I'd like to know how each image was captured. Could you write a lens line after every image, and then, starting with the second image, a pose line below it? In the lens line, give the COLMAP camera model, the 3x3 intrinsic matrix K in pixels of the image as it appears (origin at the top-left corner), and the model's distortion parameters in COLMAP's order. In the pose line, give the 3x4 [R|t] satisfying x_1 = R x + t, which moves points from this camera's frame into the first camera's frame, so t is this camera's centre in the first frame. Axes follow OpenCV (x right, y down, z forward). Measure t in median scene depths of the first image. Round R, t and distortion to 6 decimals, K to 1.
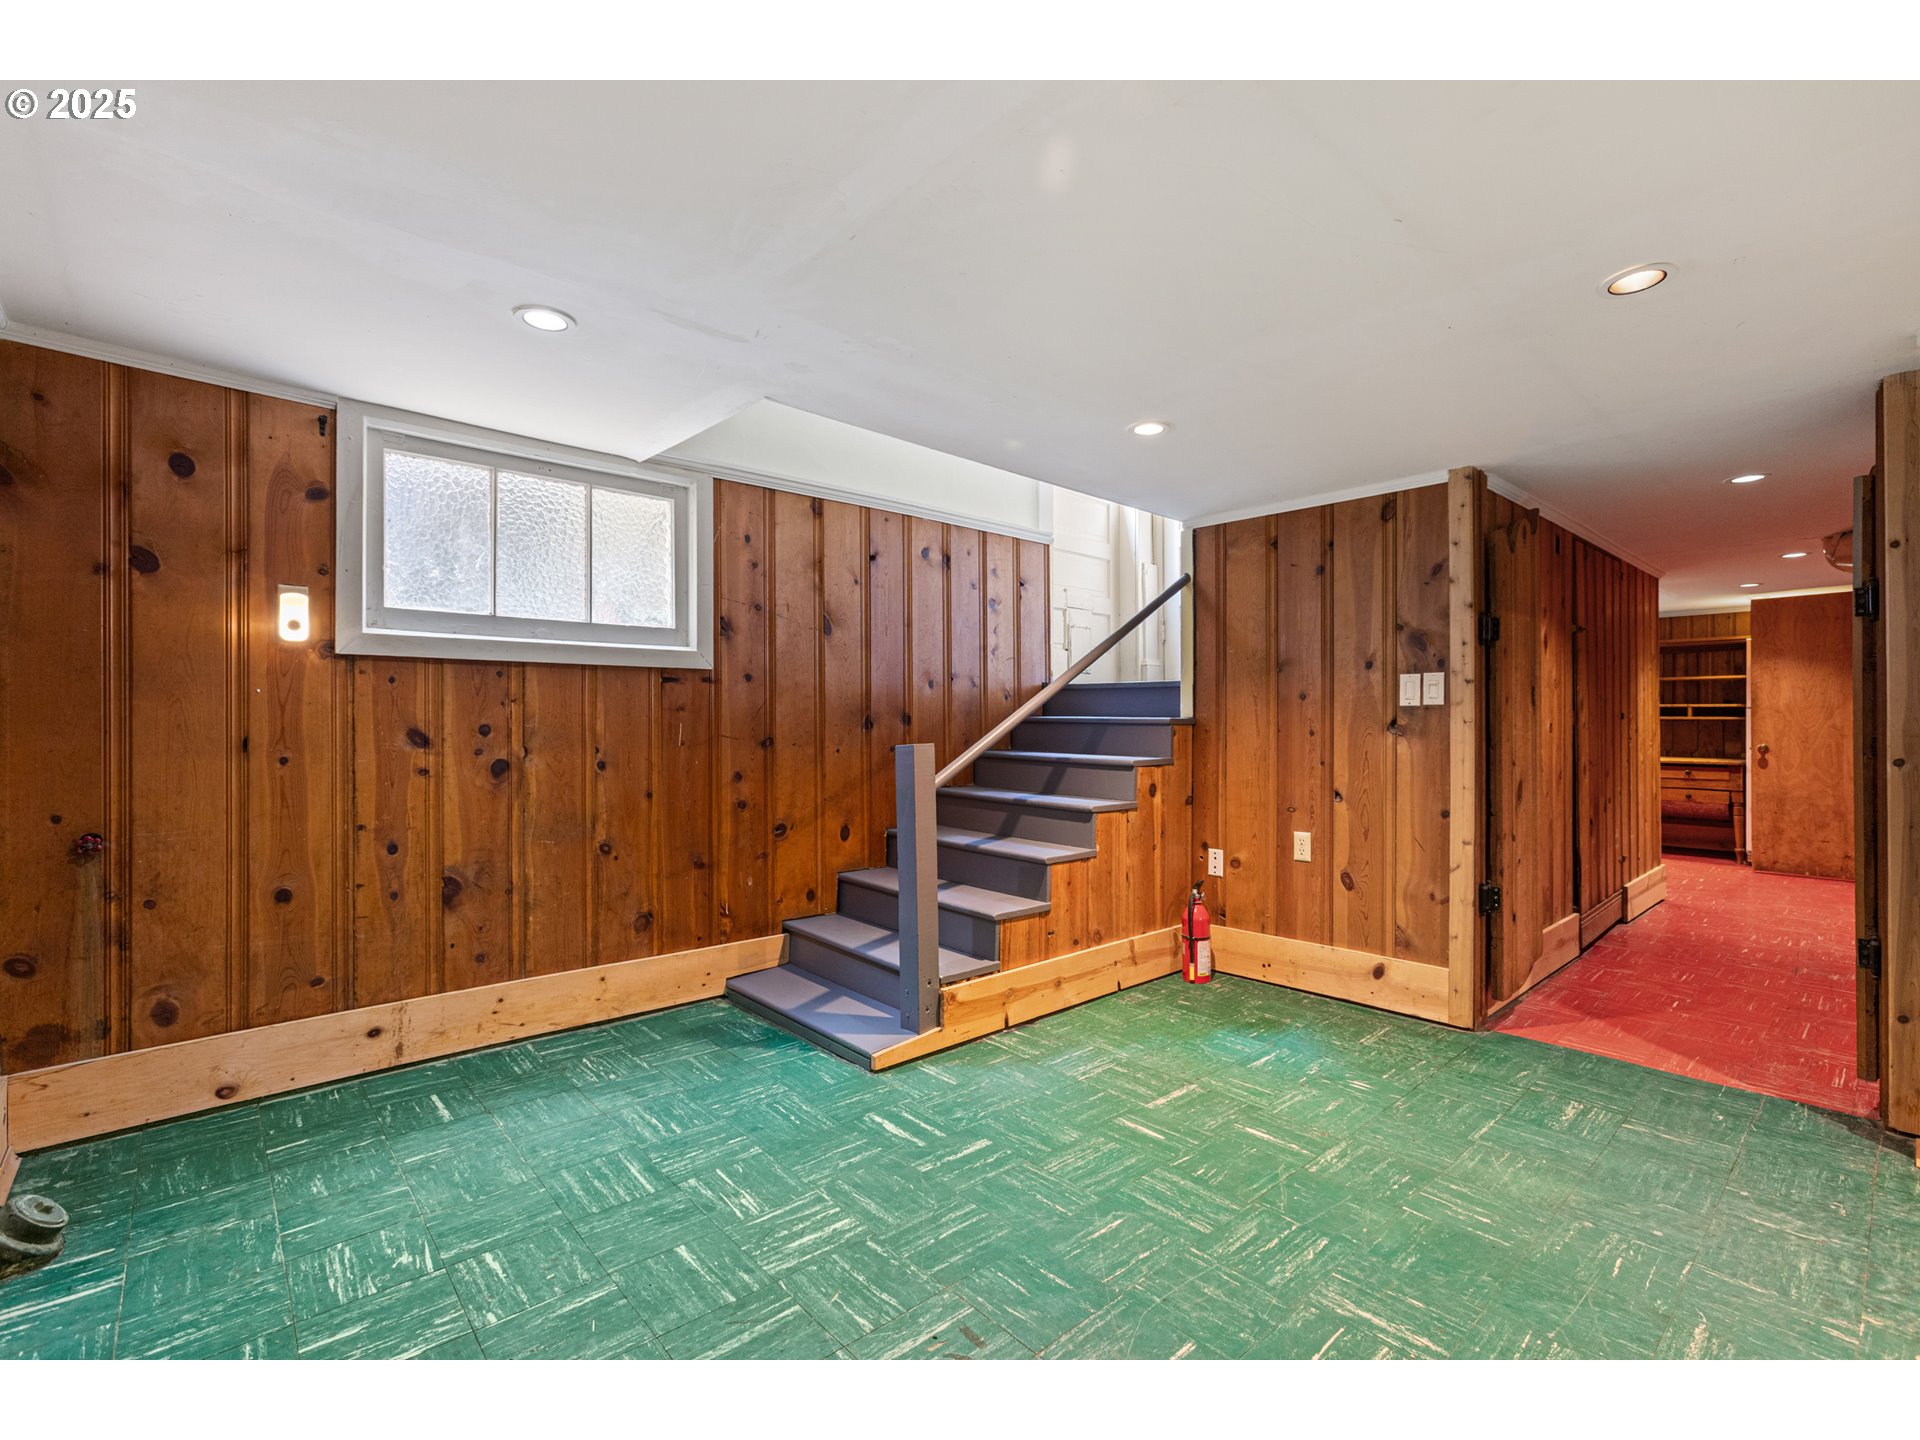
lens RADIAL K [[861.9, 0, 965.9], [0, 861.9, 709.6], [0, 0, 1]] dist [-0.004701, 0.000248]
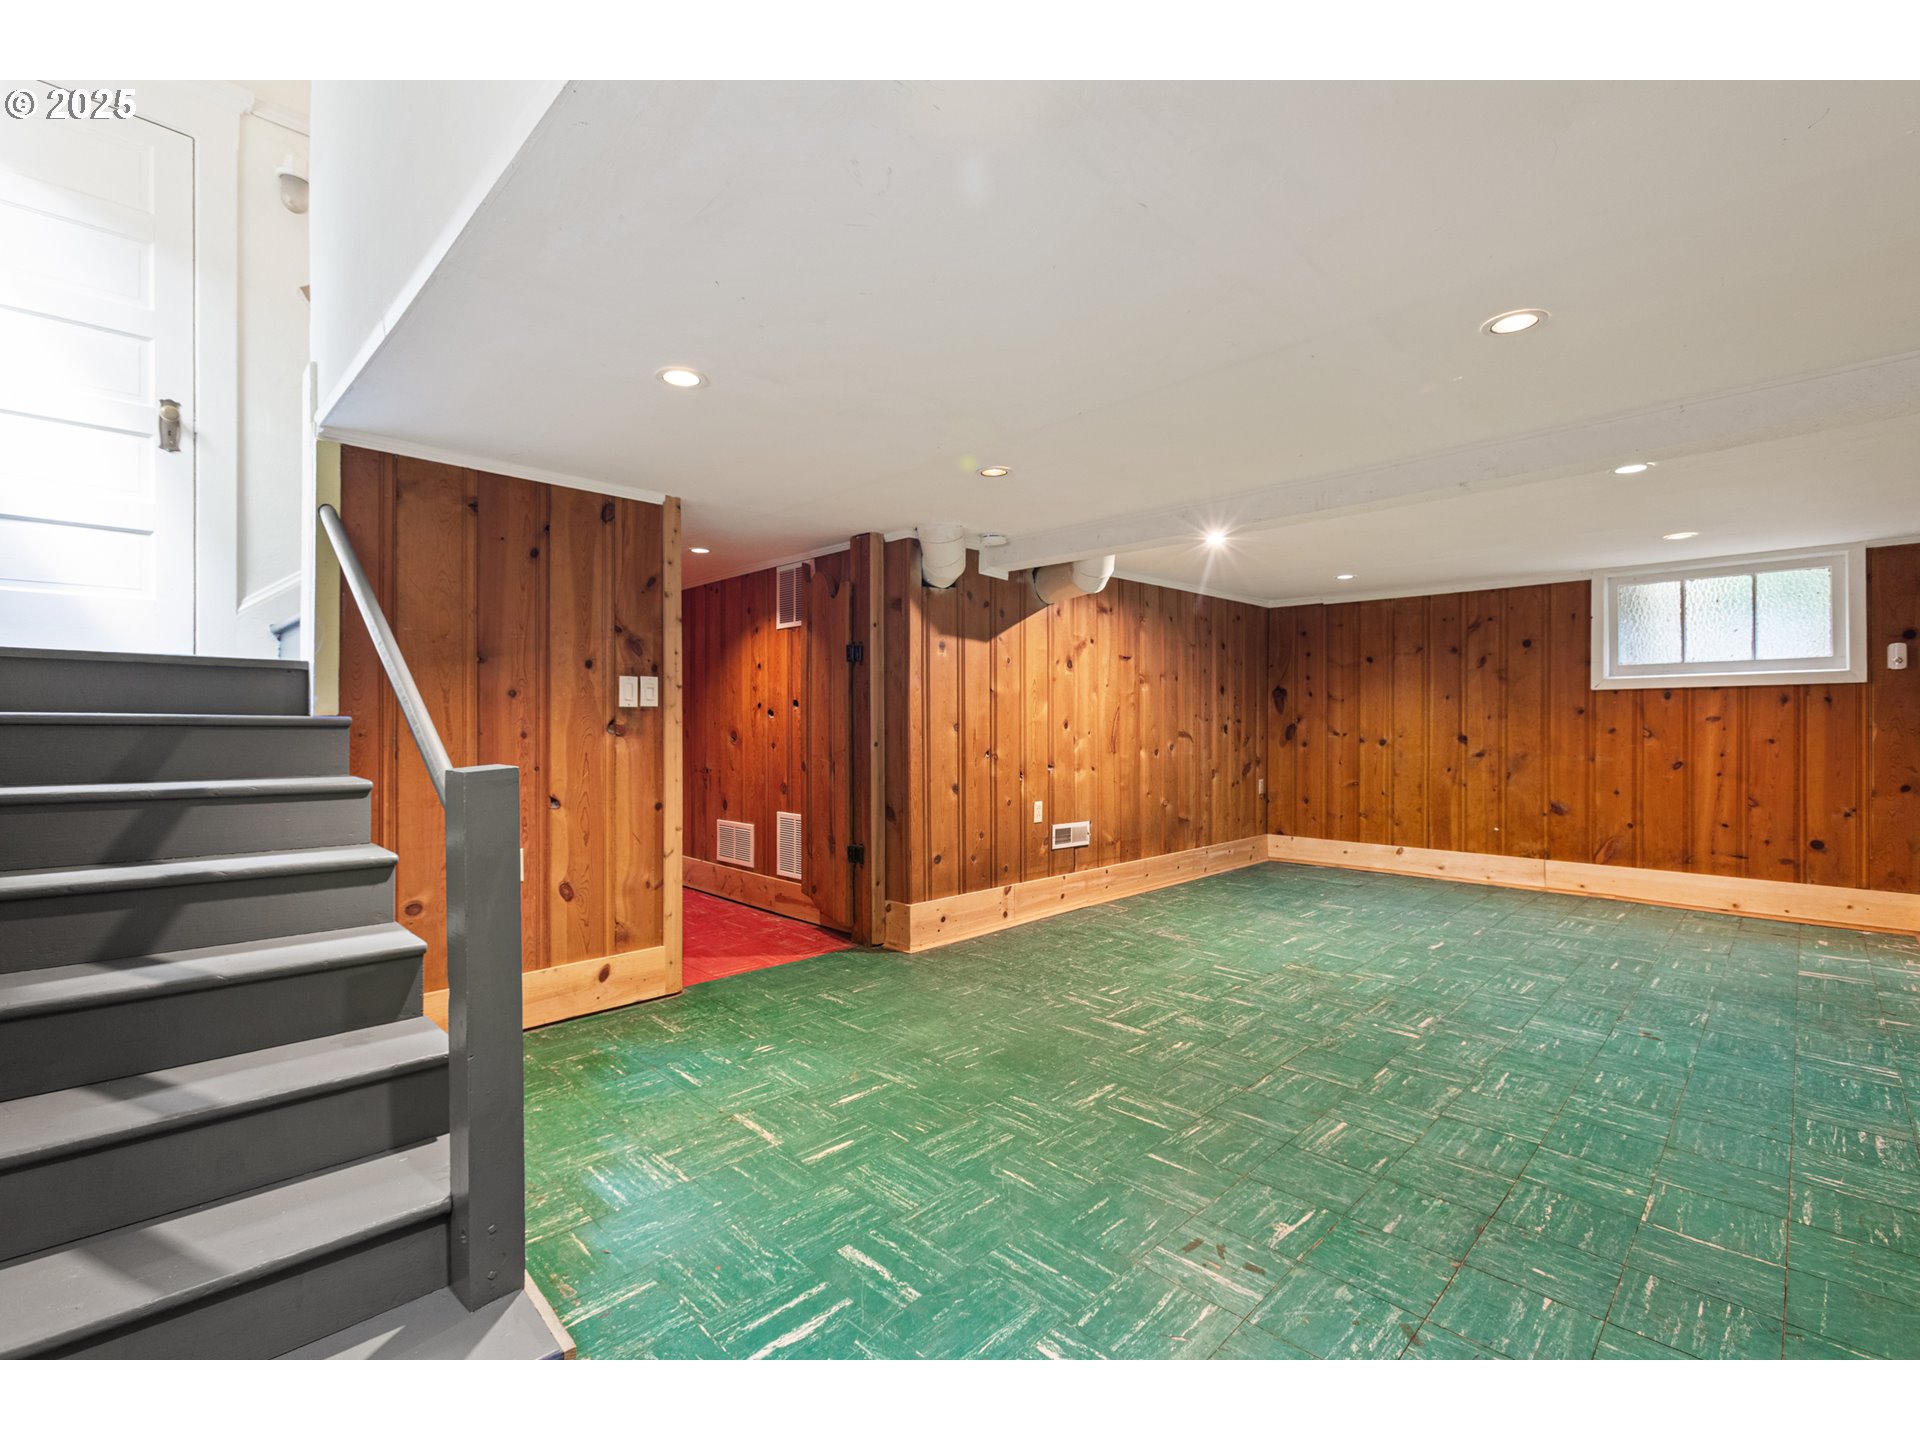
lens RADIAL K [[861.9, 0, 965.9], [0, 861.9, 709.6], [0, 0, 1]] dist [-0.004701, 0.000248]
pose [[-0.055882, 0.010500, 0.998382, -0.561560], [-0.016690, 0.999795, -0.011449, 0.003986], [-0.998298, -0.017302, -0.055695, 0.669125]]
